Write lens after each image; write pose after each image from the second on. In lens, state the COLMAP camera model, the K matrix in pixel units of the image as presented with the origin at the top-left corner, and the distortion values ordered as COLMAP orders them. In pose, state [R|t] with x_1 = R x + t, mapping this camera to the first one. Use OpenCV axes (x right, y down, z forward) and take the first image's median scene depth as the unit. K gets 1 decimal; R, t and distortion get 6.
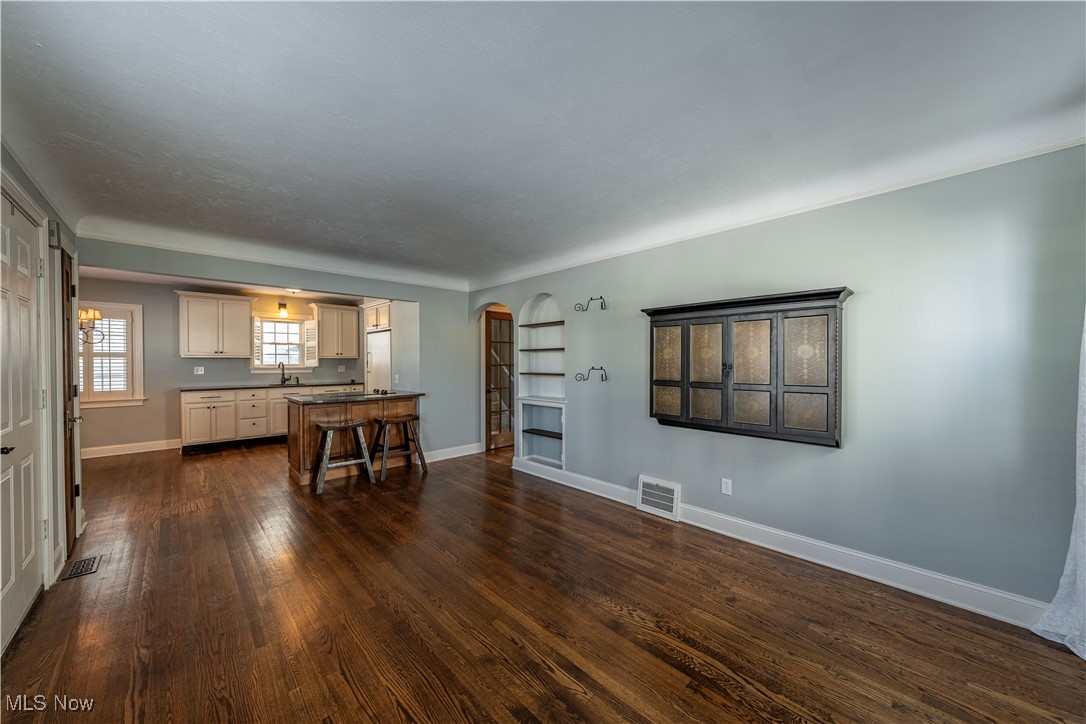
lens RADIAL K [[393.2, 0, 549.2], [0, 393.2, 364.8], [0, 0, 1]] dist [-0.000637, -0.000087]
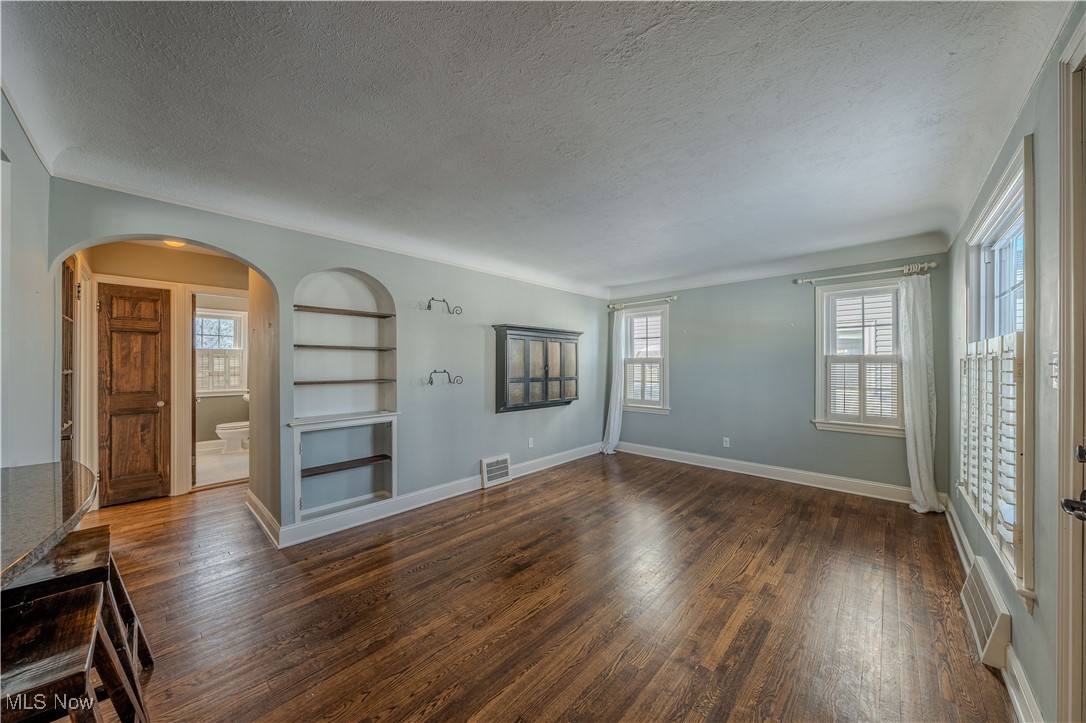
lens RADIAL K [[372.0, 0, 546.2], [0, 372.0, 363.9], [0, 0, 1]] dist [0.001160, 0.000072]
pose [[-0.059049, 0.003349, 0.998249, -0.595549], [0.010187, 0.999944, -0.002752, -0.003401], [-0.998203, 0.010007, -0.059080, 0.572792]]
